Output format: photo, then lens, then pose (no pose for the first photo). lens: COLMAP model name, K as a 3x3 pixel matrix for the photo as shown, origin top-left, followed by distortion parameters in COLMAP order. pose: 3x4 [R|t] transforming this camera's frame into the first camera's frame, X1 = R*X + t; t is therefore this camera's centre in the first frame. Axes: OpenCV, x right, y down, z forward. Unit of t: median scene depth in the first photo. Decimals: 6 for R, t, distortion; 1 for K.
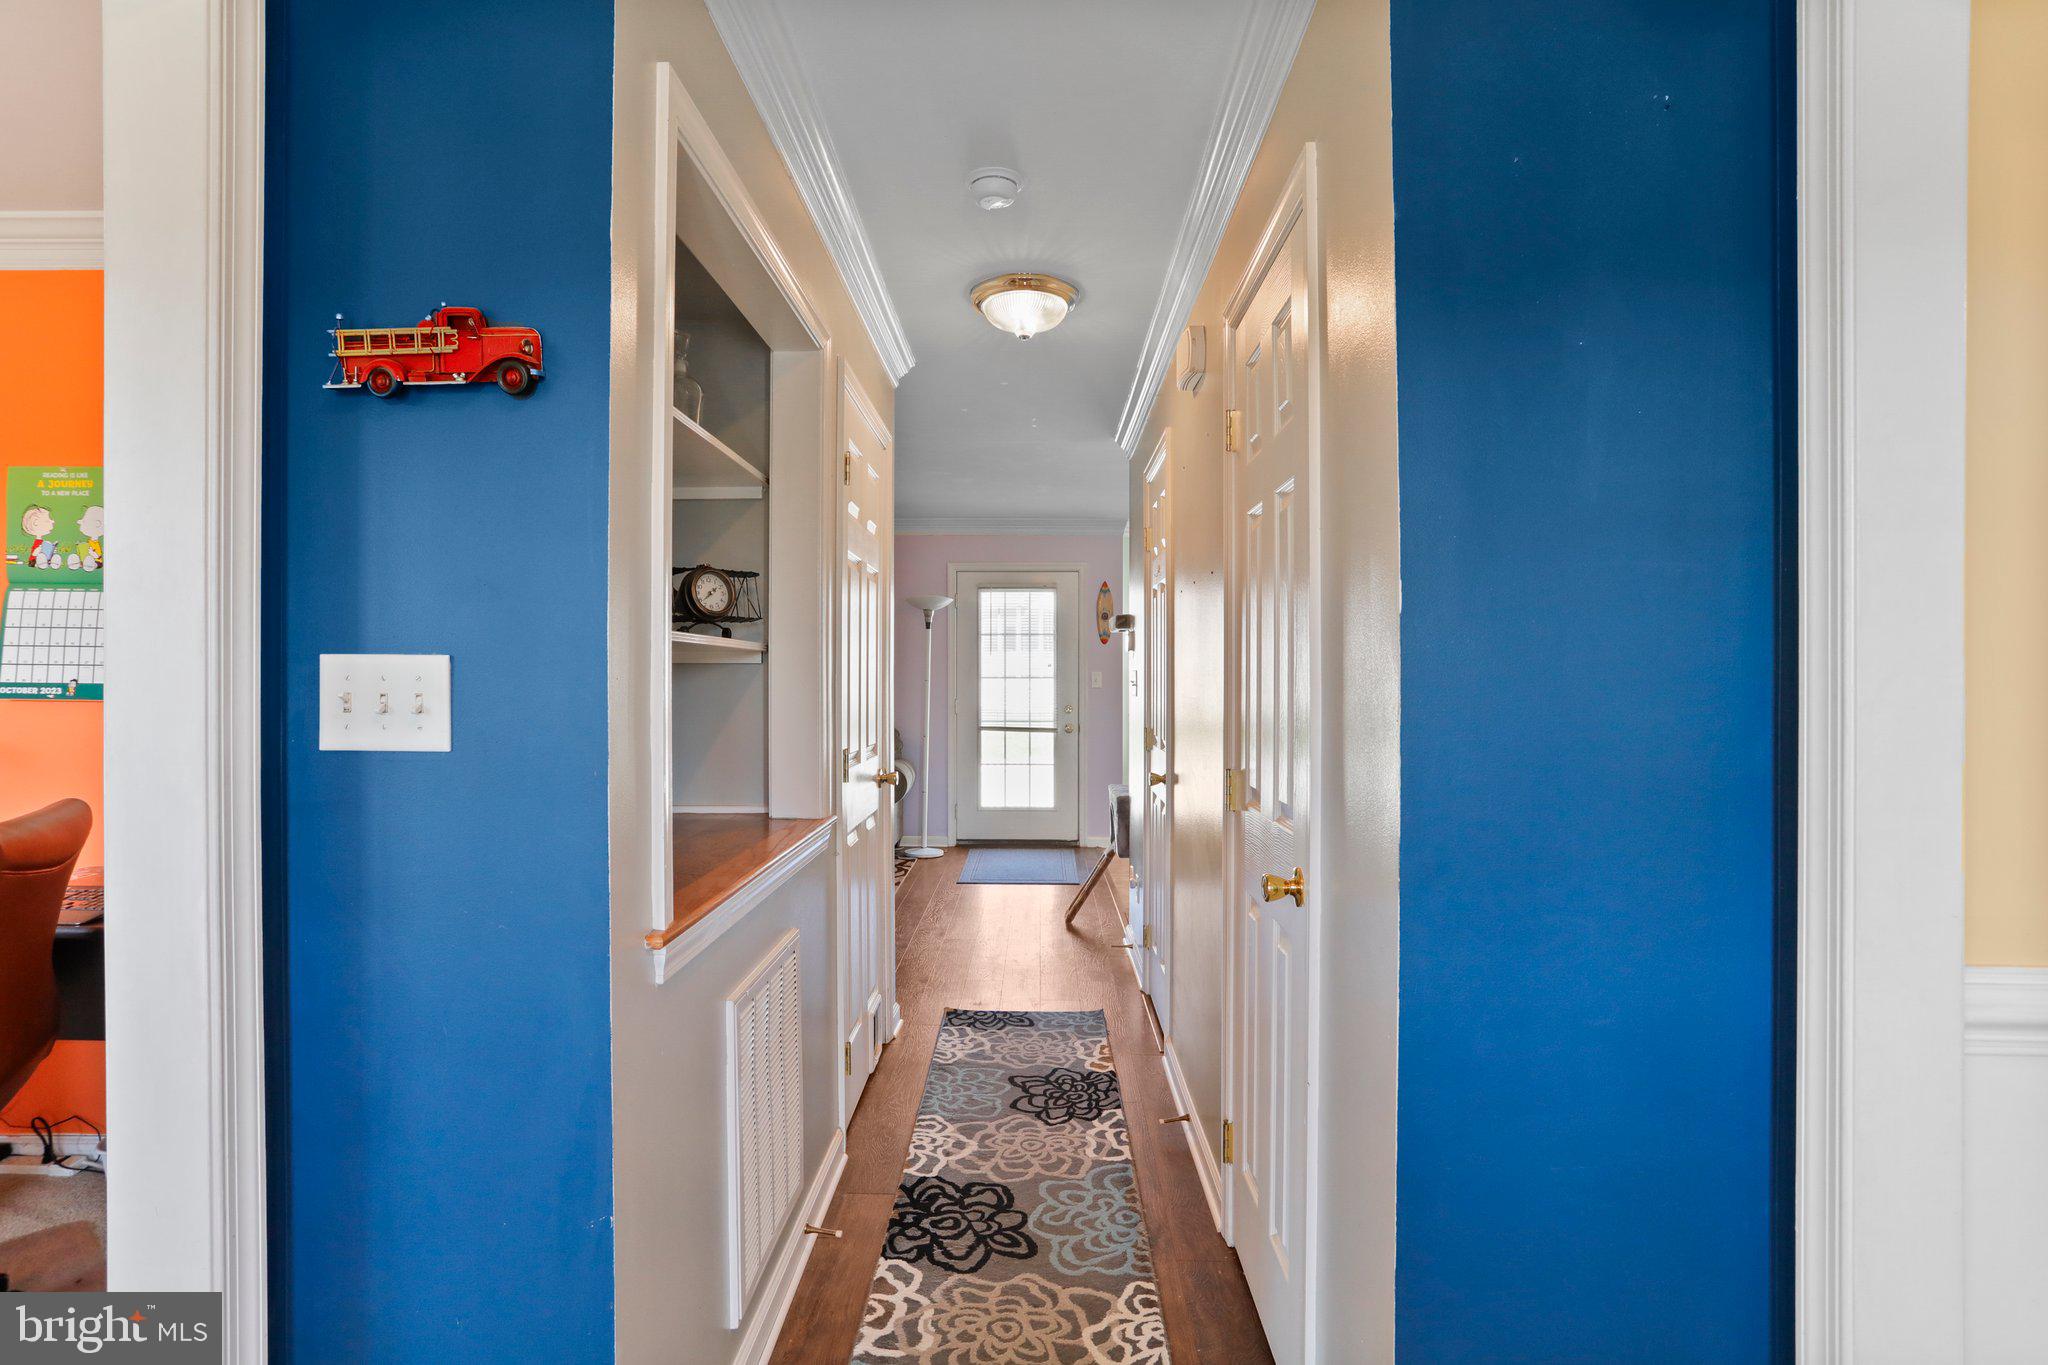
lens RADIAL K [[1000.8, 0, 1023.5], [0, 1000.8, 678.8], [0, 0, 1]] dist [-0.039507, 0.016026]
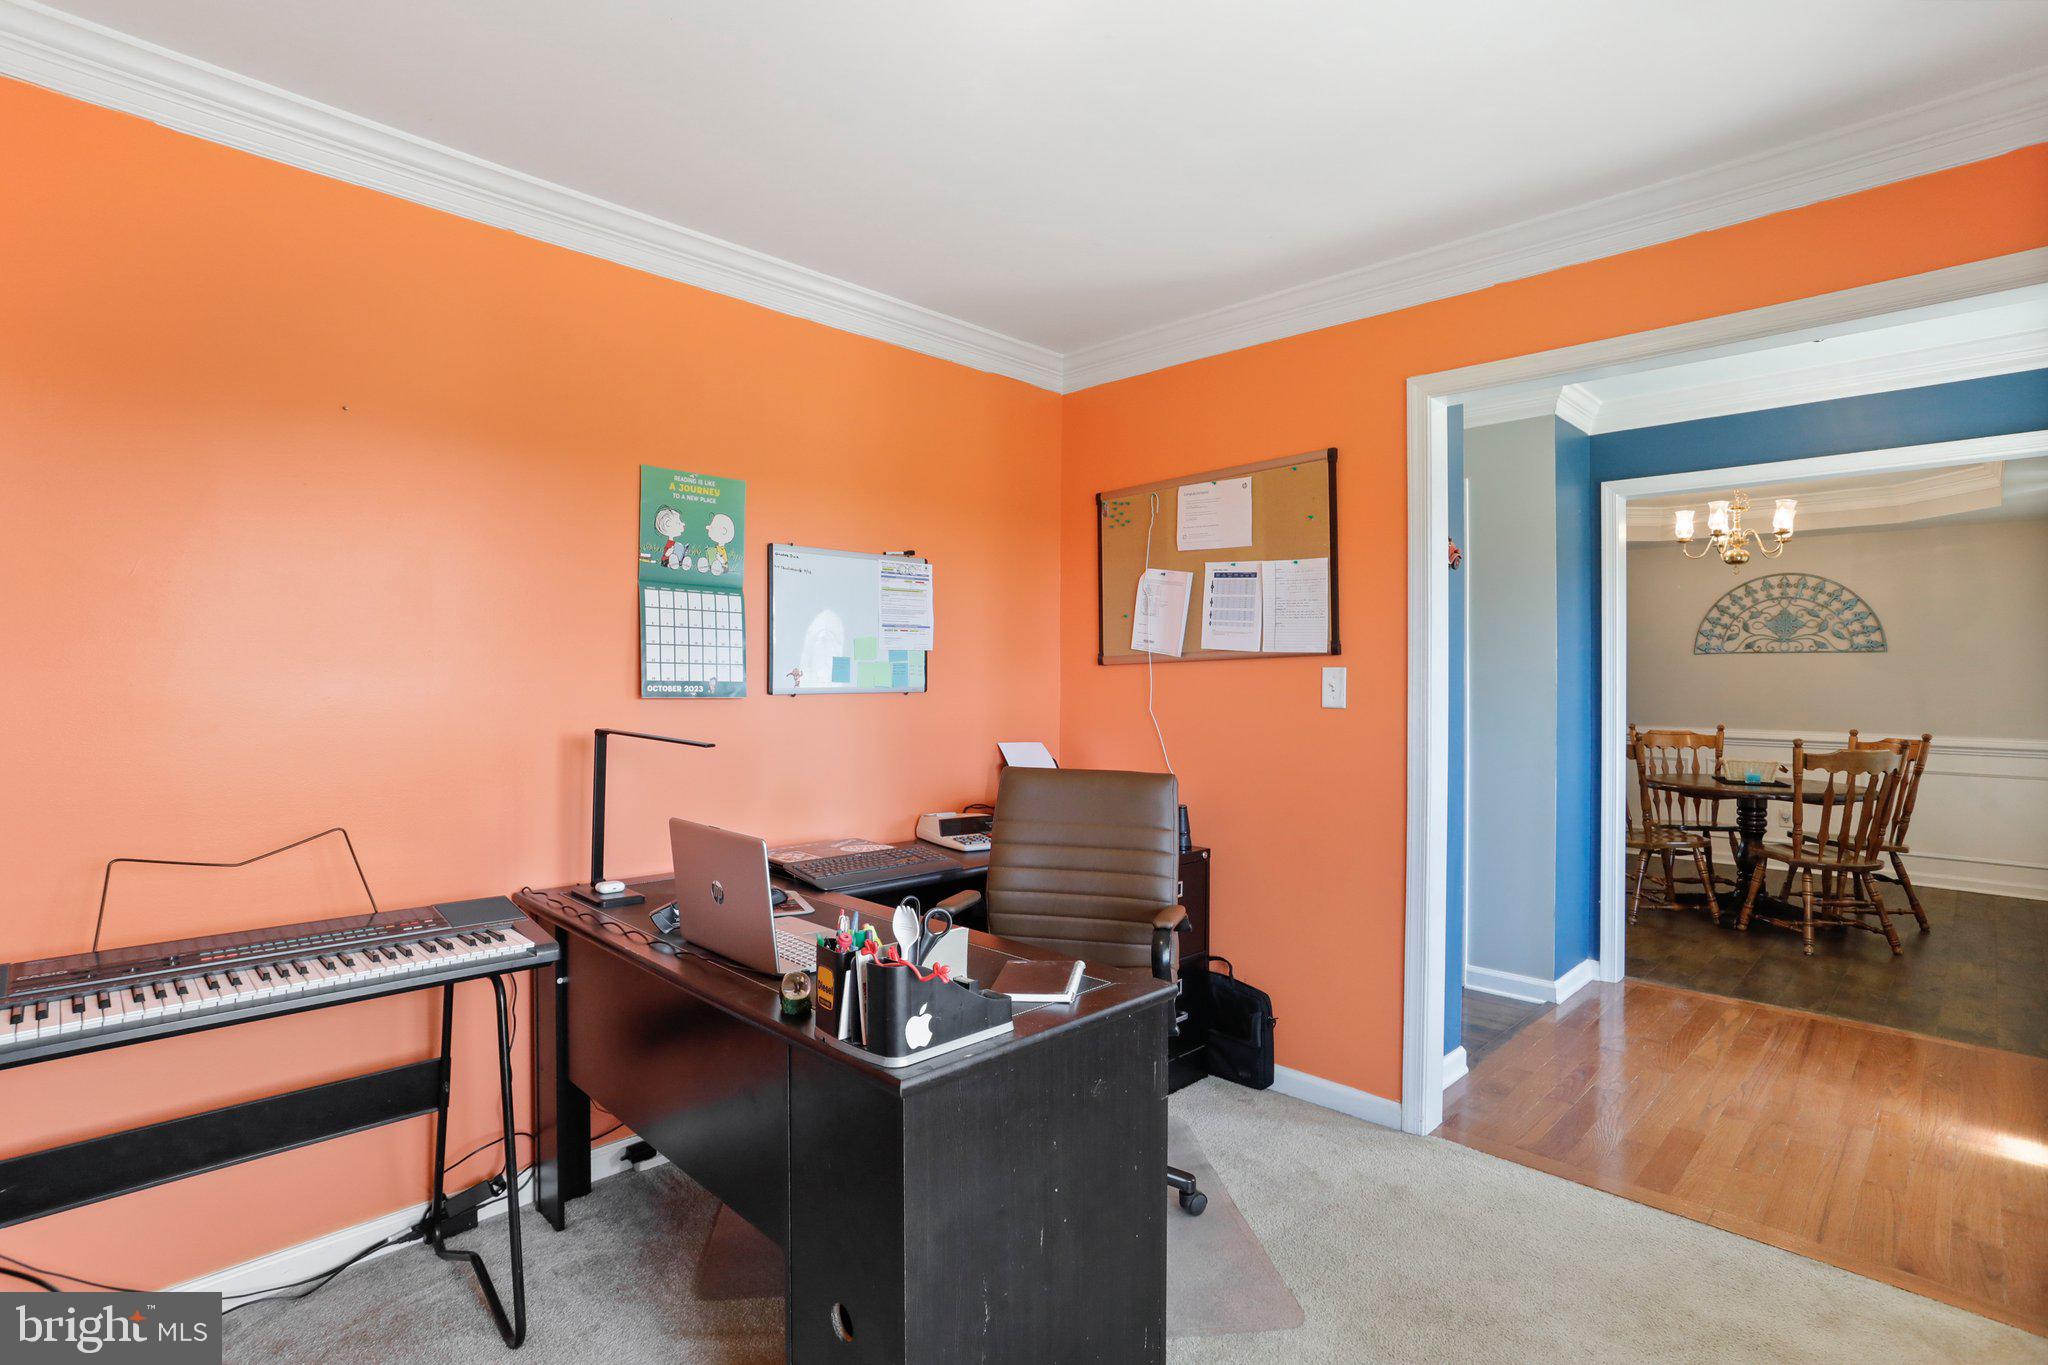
lens RADIAL K [[1000.8, 0, 1020.2], [0, 1000.8, 674.0], [0, 0, 1]] dist [-0.039507, 0.016026]
pose [[0.682402, -0.002482, 0.730973, -1.517808], [0.007731, 0.999963, -0.003823, 0.003169], [-0.730936, 0.008260, 0.682396, 0.028107]]
